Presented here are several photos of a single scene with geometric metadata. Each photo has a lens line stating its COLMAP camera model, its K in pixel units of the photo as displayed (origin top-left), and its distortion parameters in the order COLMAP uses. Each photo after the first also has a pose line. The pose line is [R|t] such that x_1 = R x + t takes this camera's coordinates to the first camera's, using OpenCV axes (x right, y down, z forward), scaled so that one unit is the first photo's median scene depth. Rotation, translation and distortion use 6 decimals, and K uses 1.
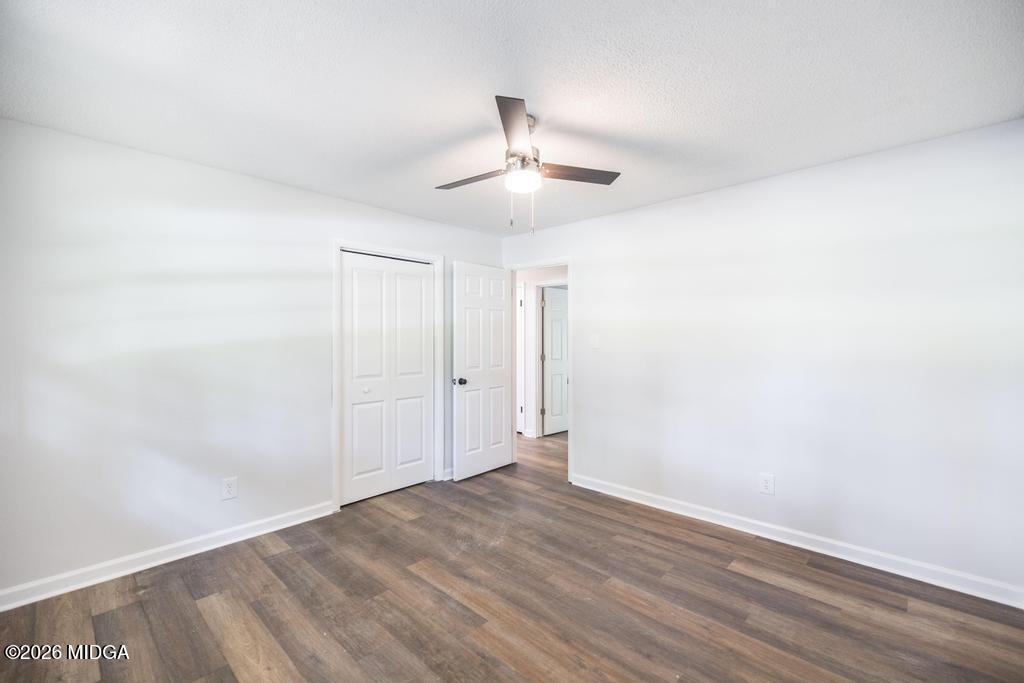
lens RADIAL K [[439.8, 0, 518.2], [0, 439.8, 338.7], [0, 0, 1]] dist [0.003763, 0.000280]
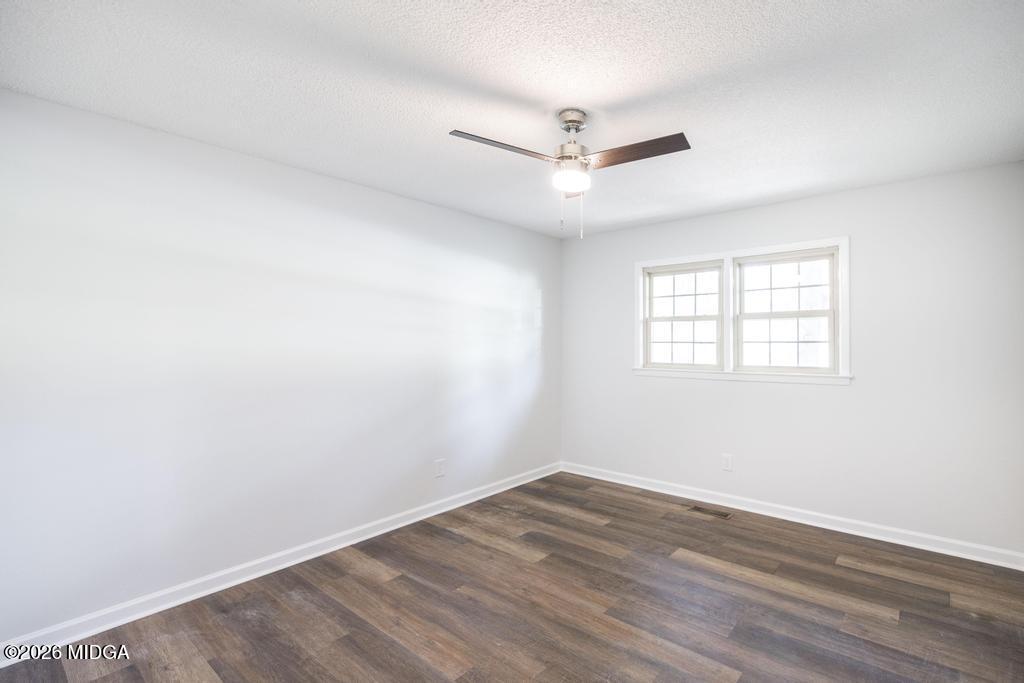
lens RADIAL K [[439.8, 0, 518.2], [0, 439.8, 338.7], [0, 0, 1]] dist [0.003763, 0.000280]
pose [[-0.998533, 0.003822, 0.054003, 0.075036], [0.003709, 0.999991, -0.002185, -0.024423], [-0.054010, -0.001981, -0.998538, 2.002884]]
